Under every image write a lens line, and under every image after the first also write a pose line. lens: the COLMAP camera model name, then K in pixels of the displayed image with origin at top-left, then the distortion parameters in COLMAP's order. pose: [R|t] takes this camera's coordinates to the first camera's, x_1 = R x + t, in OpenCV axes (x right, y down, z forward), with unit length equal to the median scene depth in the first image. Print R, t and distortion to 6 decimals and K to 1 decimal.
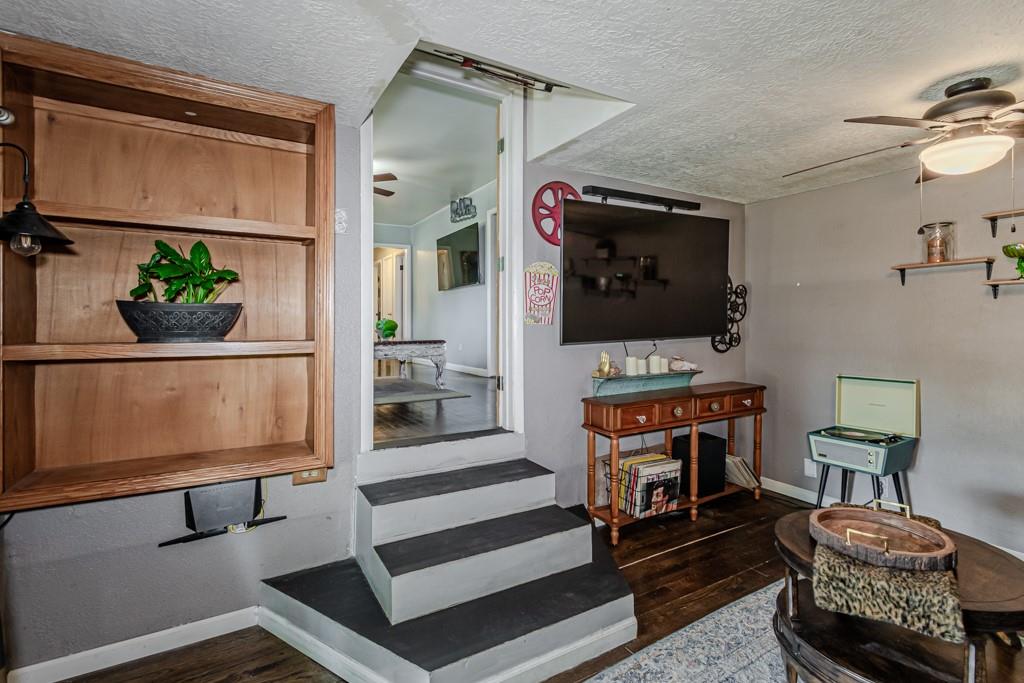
lens RADIAL K [[471.6, 0, 513.1], [0, 471.6, 322.5], [0, 0, 1]] dist [-0.000234, 0.000069]
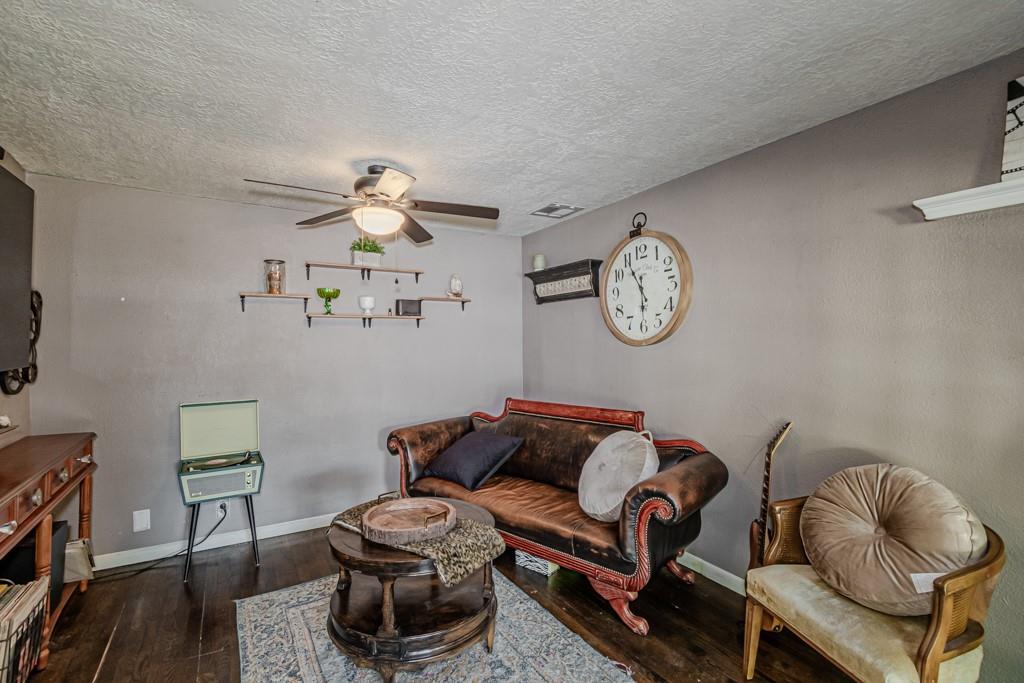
lens RADIAL K [[471.6, 0, 513.8], [0, 471.6, 345.5], [0, 0, 1]] dist [-0.000234, 0.000069]
pose [[-0.024114, -0.001003, 0.999709, -0.291779], [0.002330, 0.999997, 0.001060, -0.000935], [-0.999706, 0.002355, -0.024112, 0.476543]]
